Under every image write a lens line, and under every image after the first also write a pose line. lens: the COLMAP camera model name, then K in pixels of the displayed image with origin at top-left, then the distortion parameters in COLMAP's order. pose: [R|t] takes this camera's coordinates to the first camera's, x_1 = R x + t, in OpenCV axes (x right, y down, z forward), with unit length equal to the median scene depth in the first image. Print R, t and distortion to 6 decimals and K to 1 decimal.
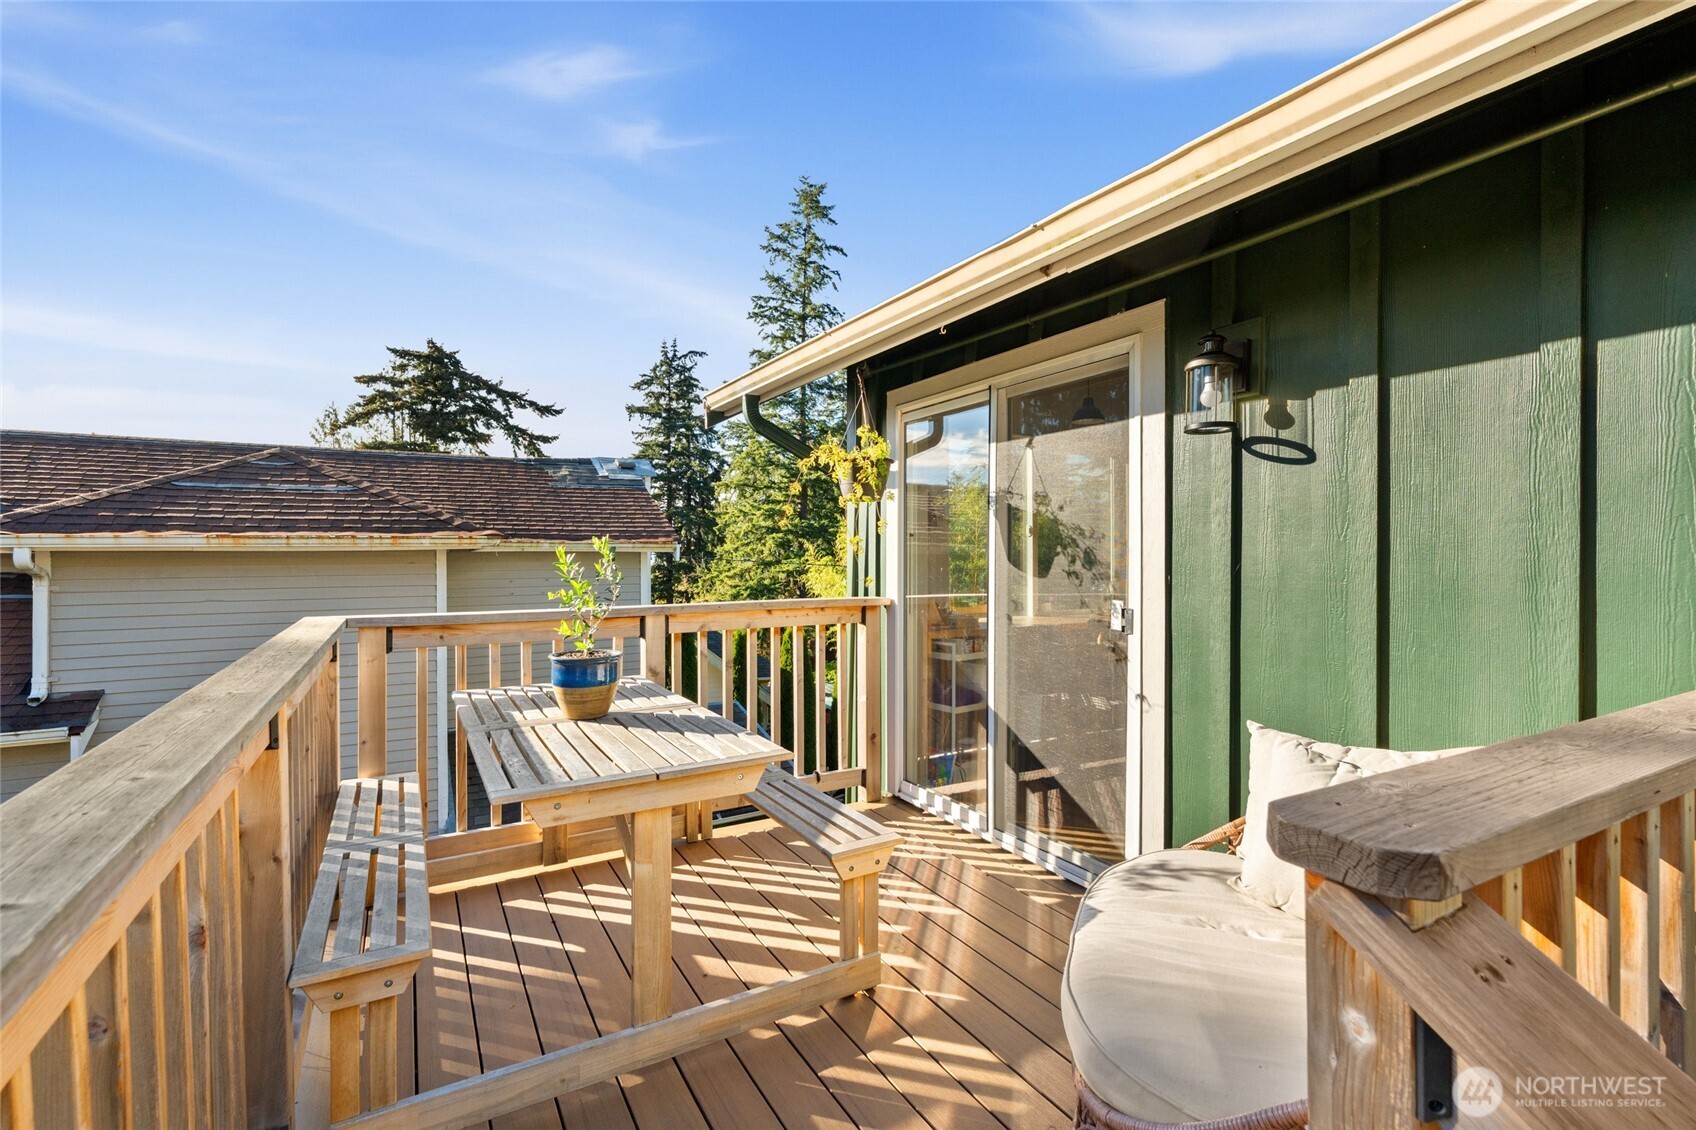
lens RADIAL K [[742.5, 0, 848.0], [0, 742.5, 565.0], [0, 0, 1]] dist [-0.012300, 0.000813]
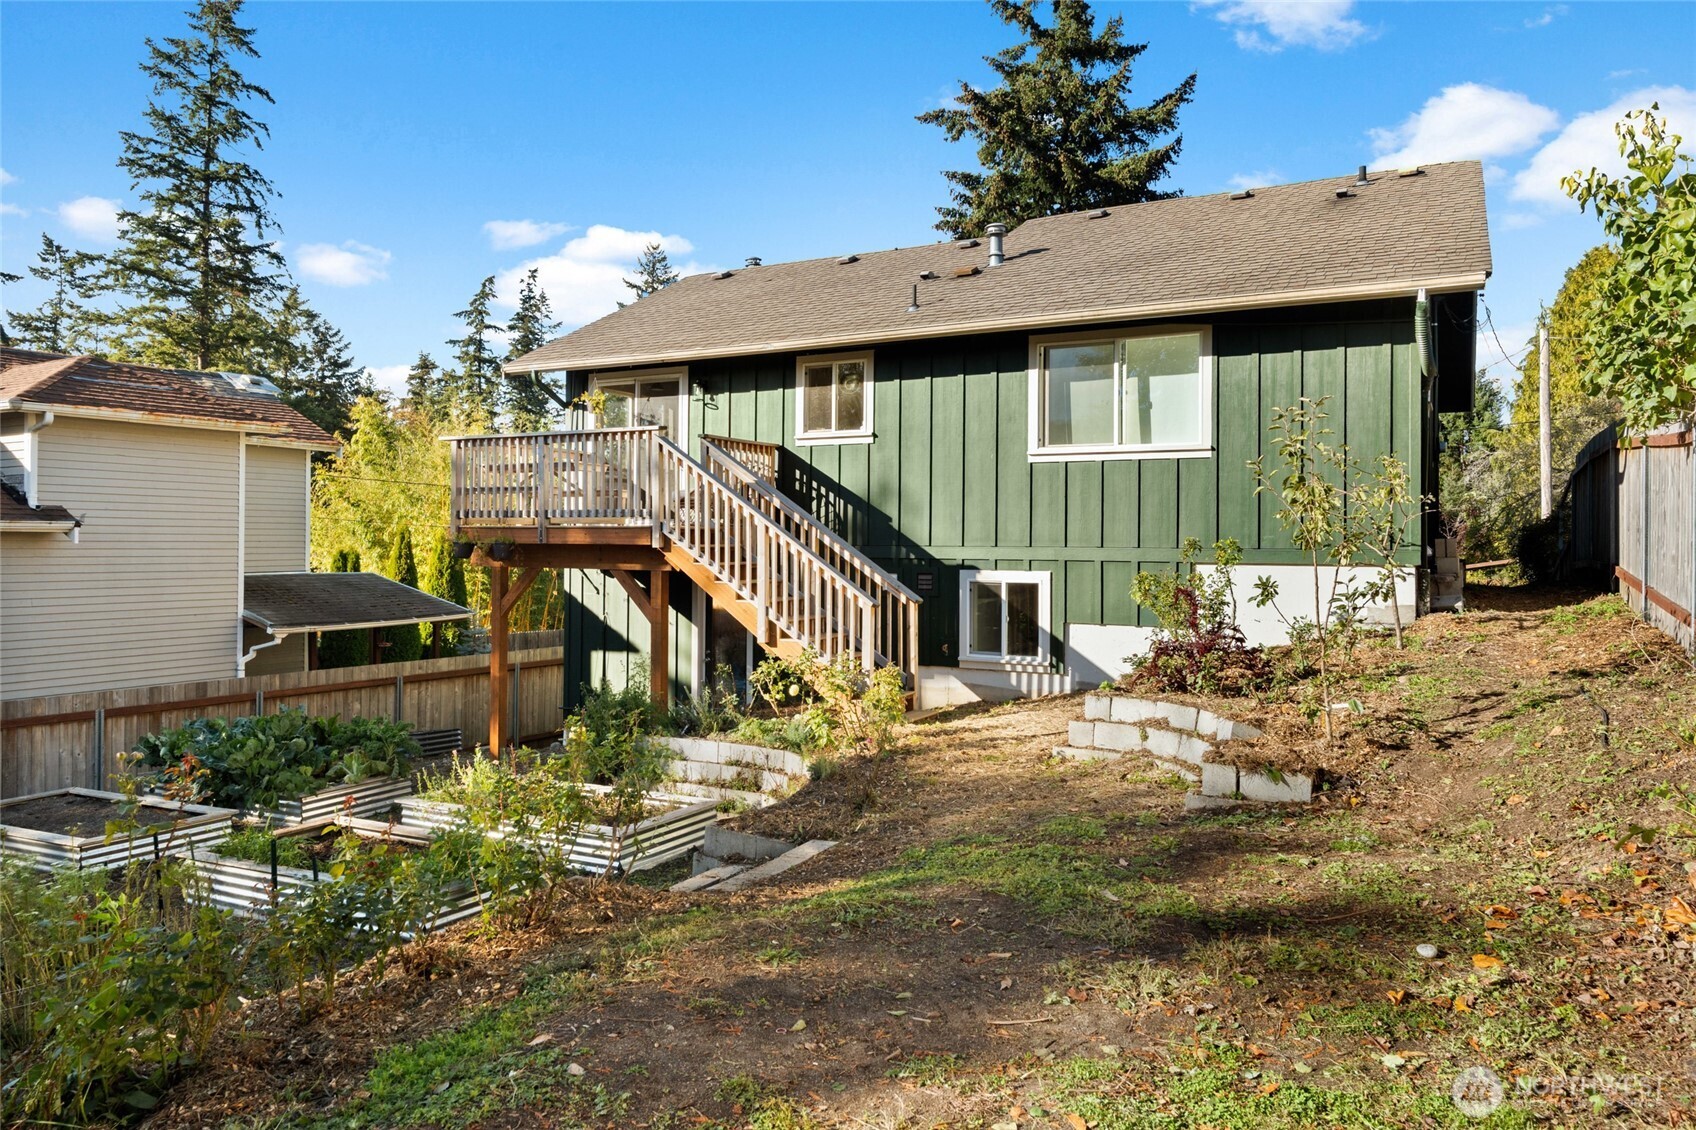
lens RADIAL K [[1132.3, 0, 848.0], [0, 1132.3, 565.0], [0, 0, 1]] dist [-0.008457, -0.003220]
pose [[0.848540, -0.001831, 0.529128, -0.113614], [0.000362, 0.999996, 0.002879, 0.038048], [-0.529131, -0.002252, 0.848537, -0.254358]]
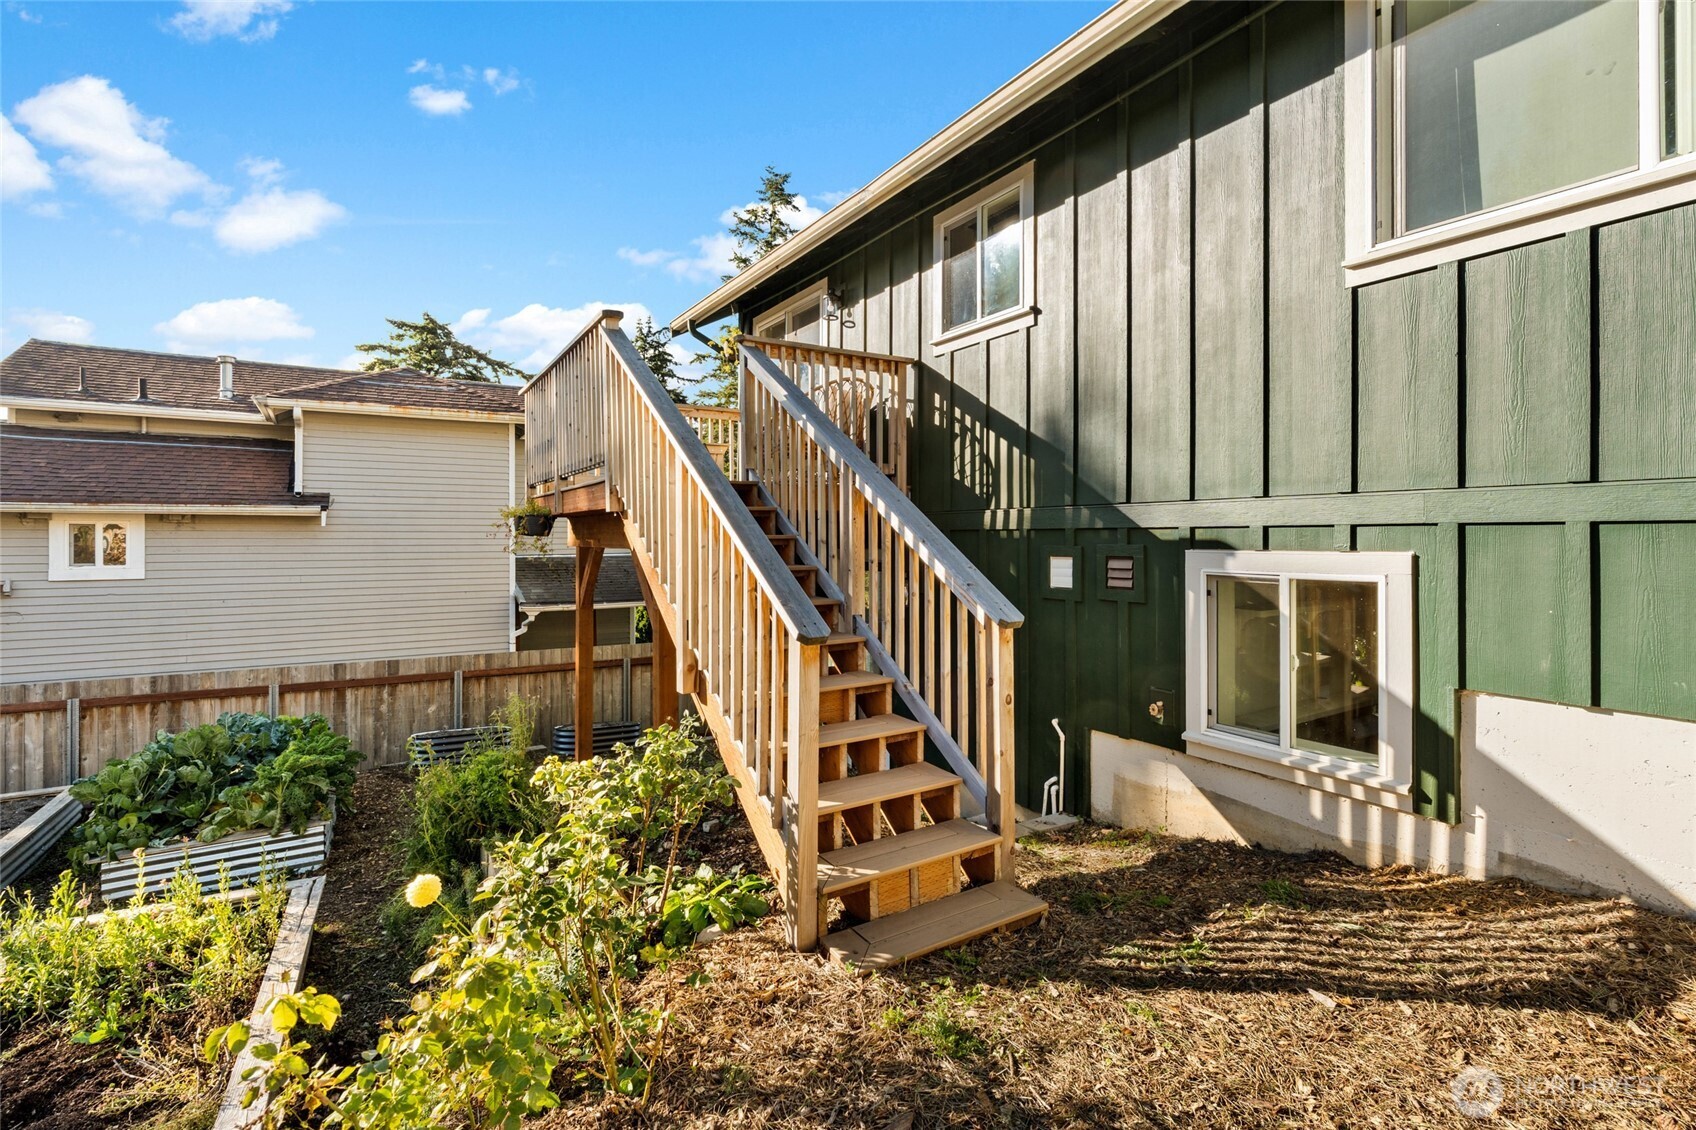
lens RADIAL K [[759.4, 0, 845.6], [0, 759.4, 536.5], [0, 0, 1]] dist [-0.008893, -0.000255]
pose [[0.999669, -0.000370, 0.025729, 0.023661], [0.000822, 0.999845, -0.017581, 0.040237], [-0.025719, 0.017597, 0.999514, -0.111007]]
